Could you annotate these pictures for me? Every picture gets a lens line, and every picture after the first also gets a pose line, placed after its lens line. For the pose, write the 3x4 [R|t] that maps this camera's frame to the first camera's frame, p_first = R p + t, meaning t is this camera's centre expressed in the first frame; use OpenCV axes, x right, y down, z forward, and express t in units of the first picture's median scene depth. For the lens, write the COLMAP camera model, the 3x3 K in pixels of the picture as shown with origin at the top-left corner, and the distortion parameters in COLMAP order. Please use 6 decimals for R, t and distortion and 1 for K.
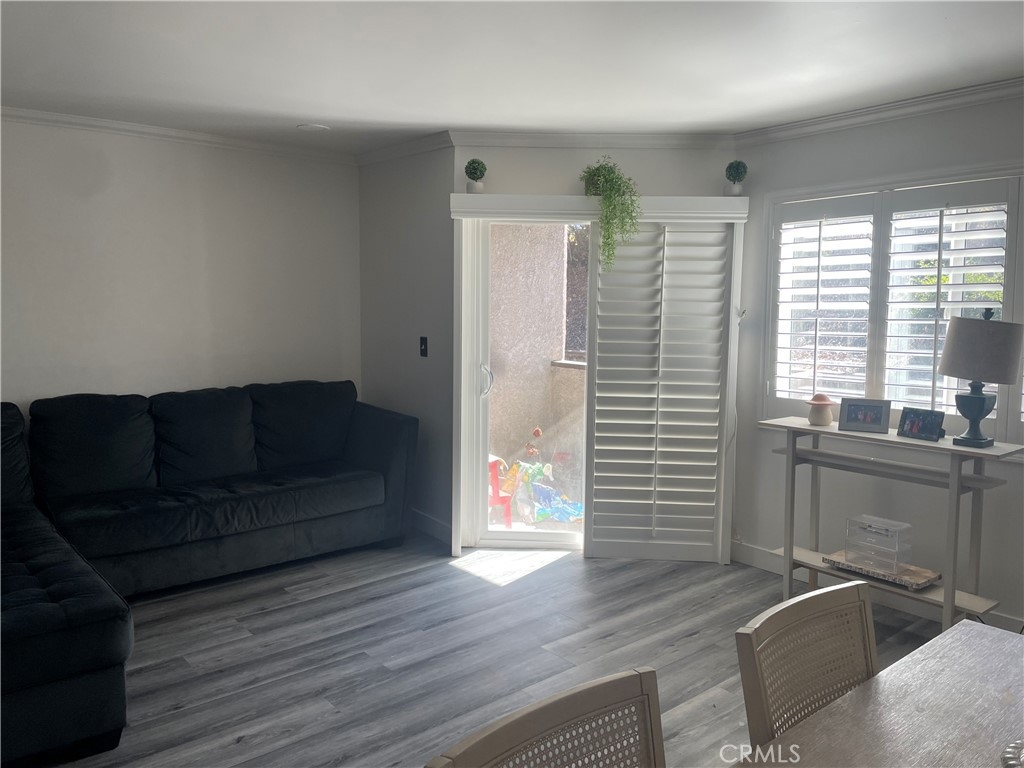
lens RADIAL K [[769.1, 0, 513.5], [0, 769.1, 378.4], [0, 0, 1]] dist [0.105460, -0.135249]
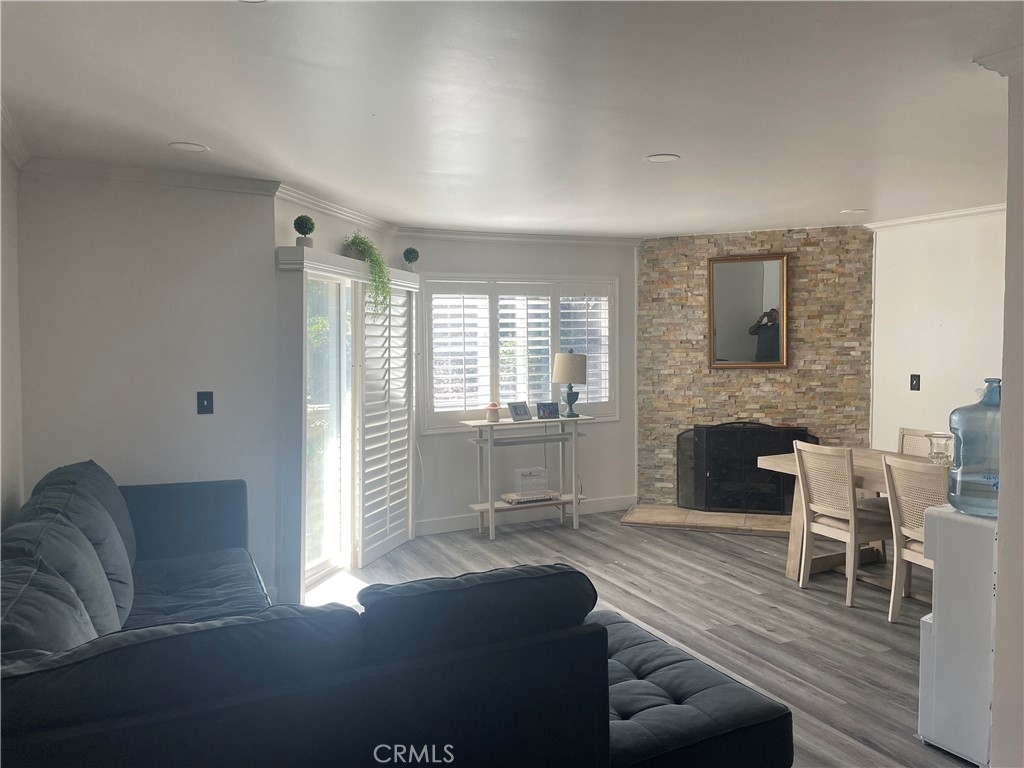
lens RADIAL K [[769.1, 0, 513.5], [0, 769.1, 378.4], [0, 0, 1]] dist [0.105460, -0.135249]
pose [[0.232385, -0.057278, 0.970936, -1.132049], [0.103282, 0.994073, 0.033924, -0.079186], [-0.967125, 0.092396, 0.236924, 0.559764]]
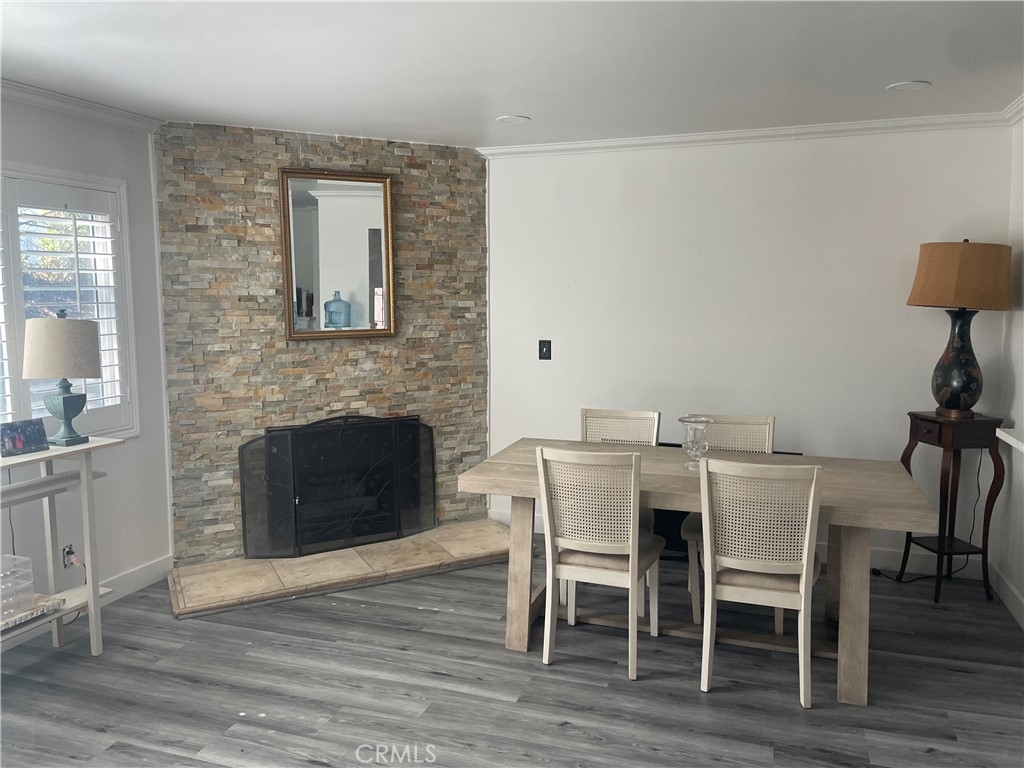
lens RADIAL K [[769.1, 0, 513.5], [0, 769.1, 378.4], [0, 0, 1]] dist [0.105460, -0.135249]
pose [[-0.524079, -0.088099, 0.847101, -0.480921], [0.084926, 0.984272, 0.154906, -0.090238], [-0.847425, 0.153124, -0.508354, 0.853654]]
